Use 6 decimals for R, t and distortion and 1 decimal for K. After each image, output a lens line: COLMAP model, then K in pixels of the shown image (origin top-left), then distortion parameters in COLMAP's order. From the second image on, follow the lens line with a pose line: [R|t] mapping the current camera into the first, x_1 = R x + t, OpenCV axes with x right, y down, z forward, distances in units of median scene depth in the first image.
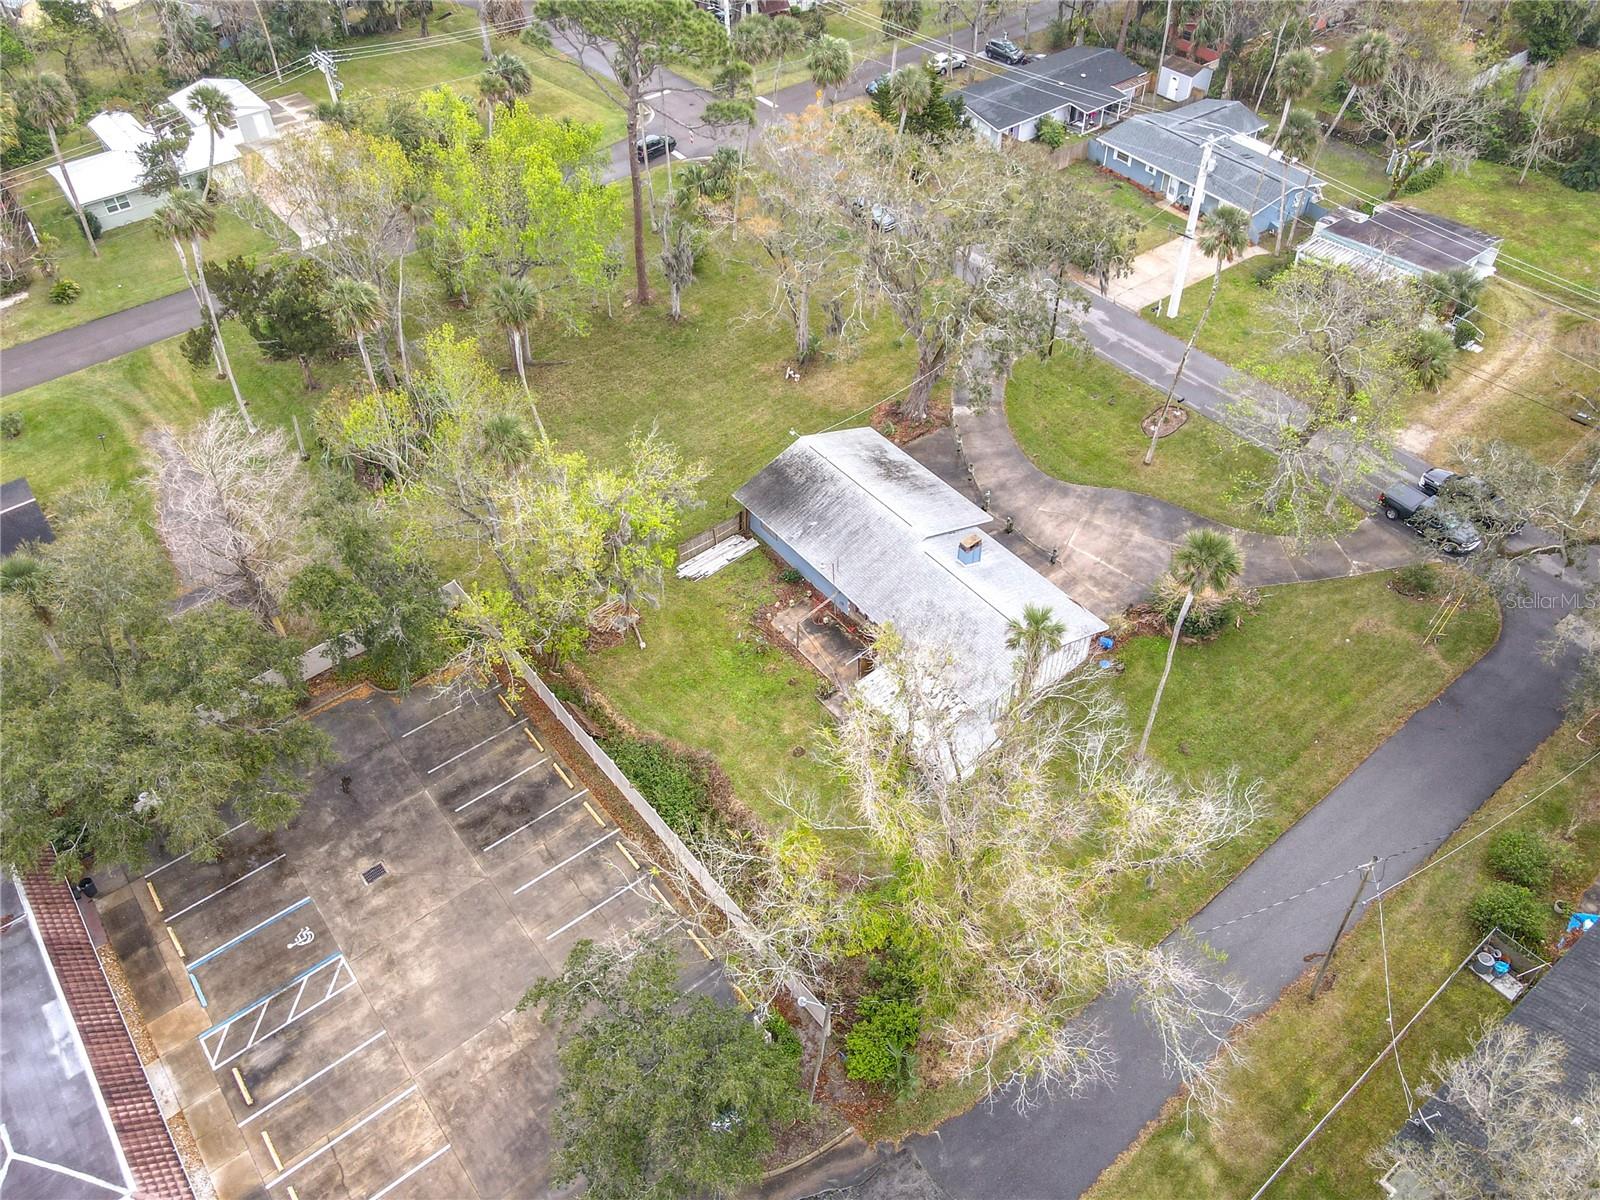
lens RADIAL K [[1203.1, 0, 800.1], [0, 1203.1, 562.1], [0, 0, 1]] dist [0.022641, 0.004015]
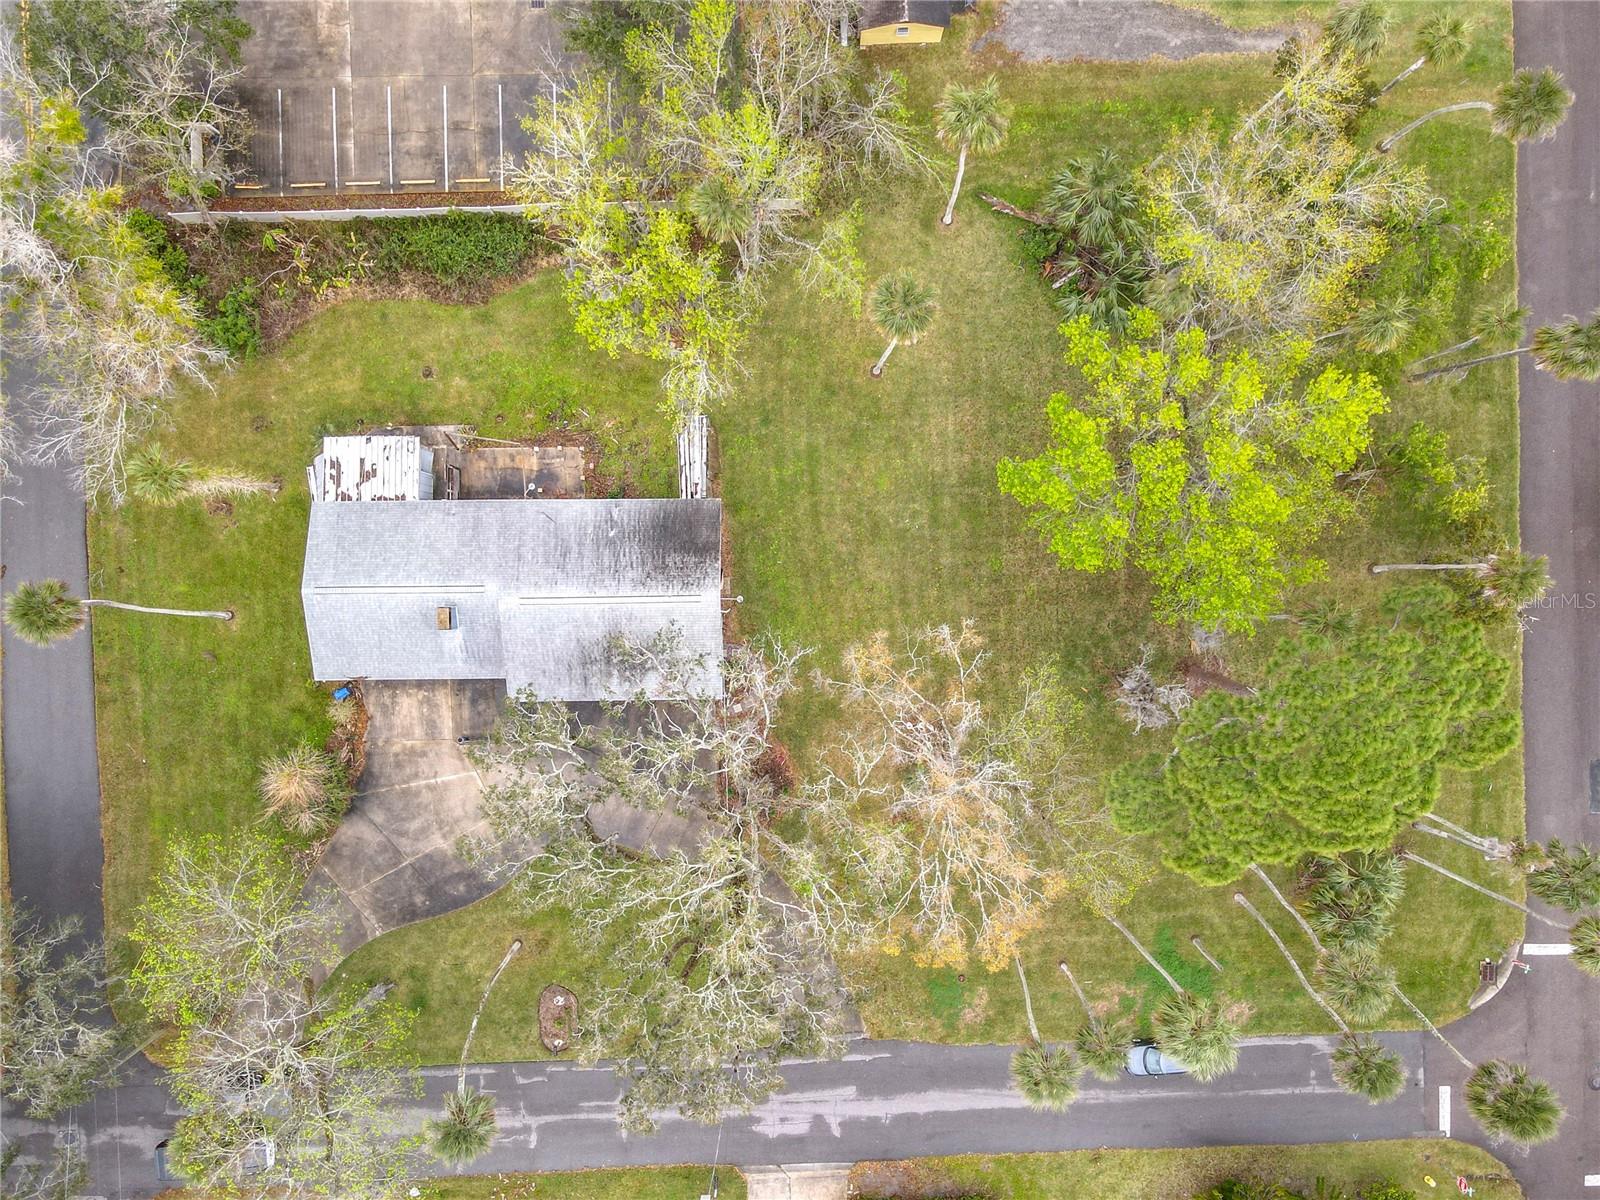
lens RADIAL K [[1197.7, 0, 800.0], [0, 1197.7, 600.0], [0, 0, 1]] dist [0.028775, -0.000395]
pose [[-0.596341, 0.802522, 0.018336, -0.052100], [-0.564547, -0.435526, 0.701145, -0.808469], [0.570670, 0.407770, 0.712783, 0.470836]]
